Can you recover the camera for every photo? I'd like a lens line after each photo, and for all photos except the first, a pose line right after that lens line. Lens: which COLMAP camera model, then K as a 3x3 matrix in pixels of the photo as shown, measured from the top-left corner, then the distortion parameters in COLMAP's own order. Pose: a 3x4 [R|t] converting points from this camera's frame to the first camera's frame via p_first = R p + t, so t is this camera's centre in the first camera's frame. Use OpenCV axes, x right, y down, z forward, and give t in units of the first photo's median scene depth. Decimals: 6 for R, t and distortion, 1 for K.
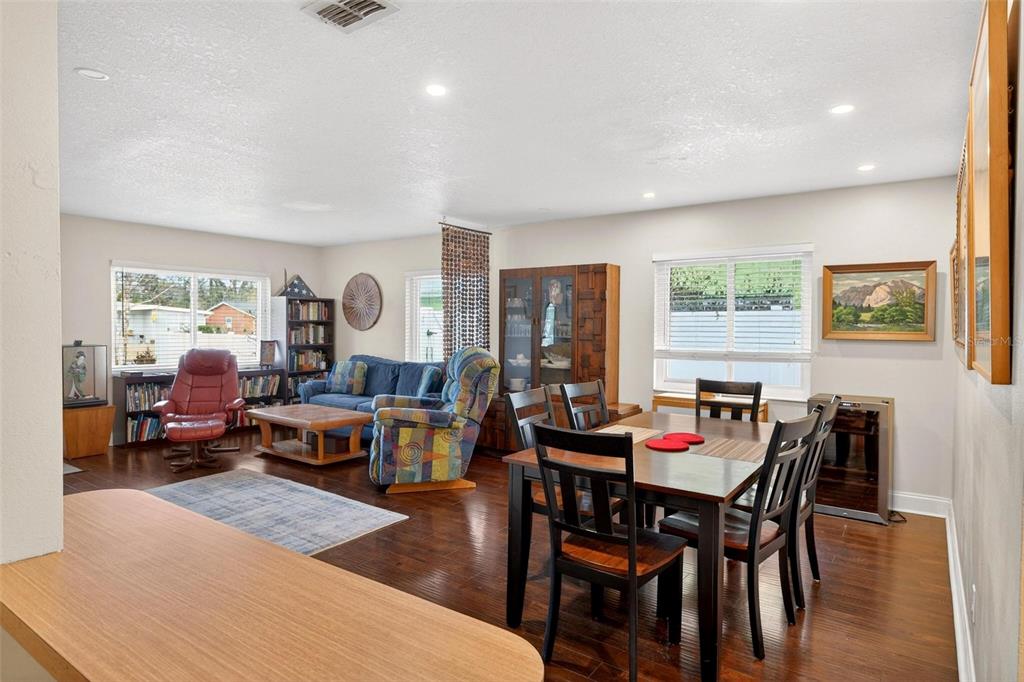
lens RADIAL K [[574.7, 0, 506.7], [0, 574.7, 334.9], [0, 0, 1]] dist [0.014430, 0.000662]
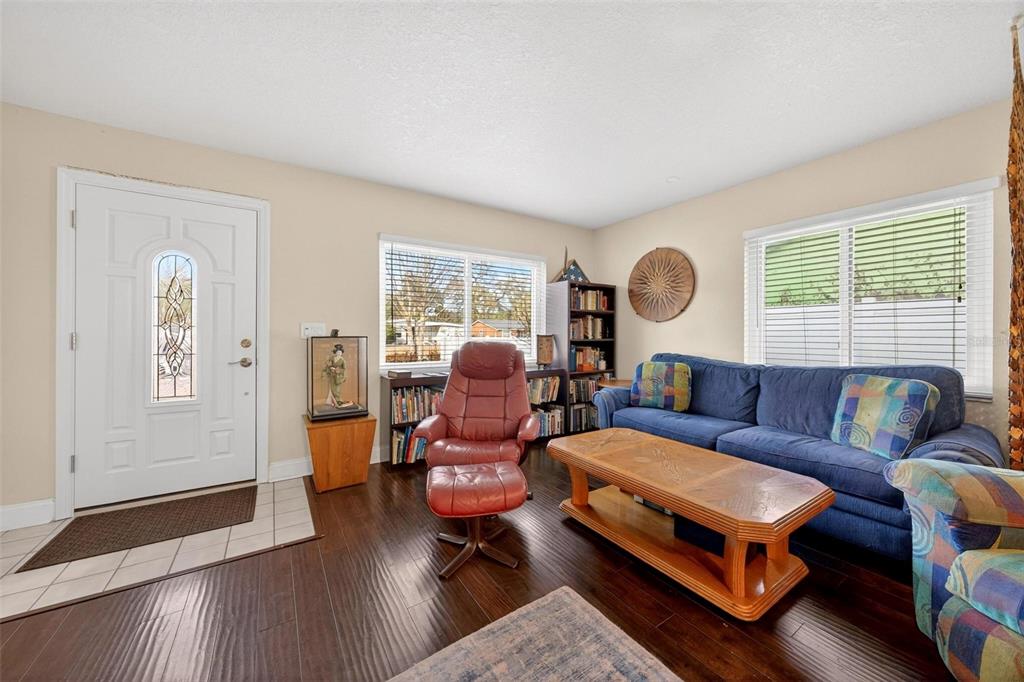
lens RADIAL K [[364.0, 0, 509.7], [0, 364.0, 339.3], [0, 0, 1]] dist [-0.000942, -0.000055]
pose [[0.934322, -0.001720, -0.356426, -0.355144], [-0.000146, 0.999986, -0.005210, 0.025053], [0.356430, 0.004920, 0.934309, 0.631647]]
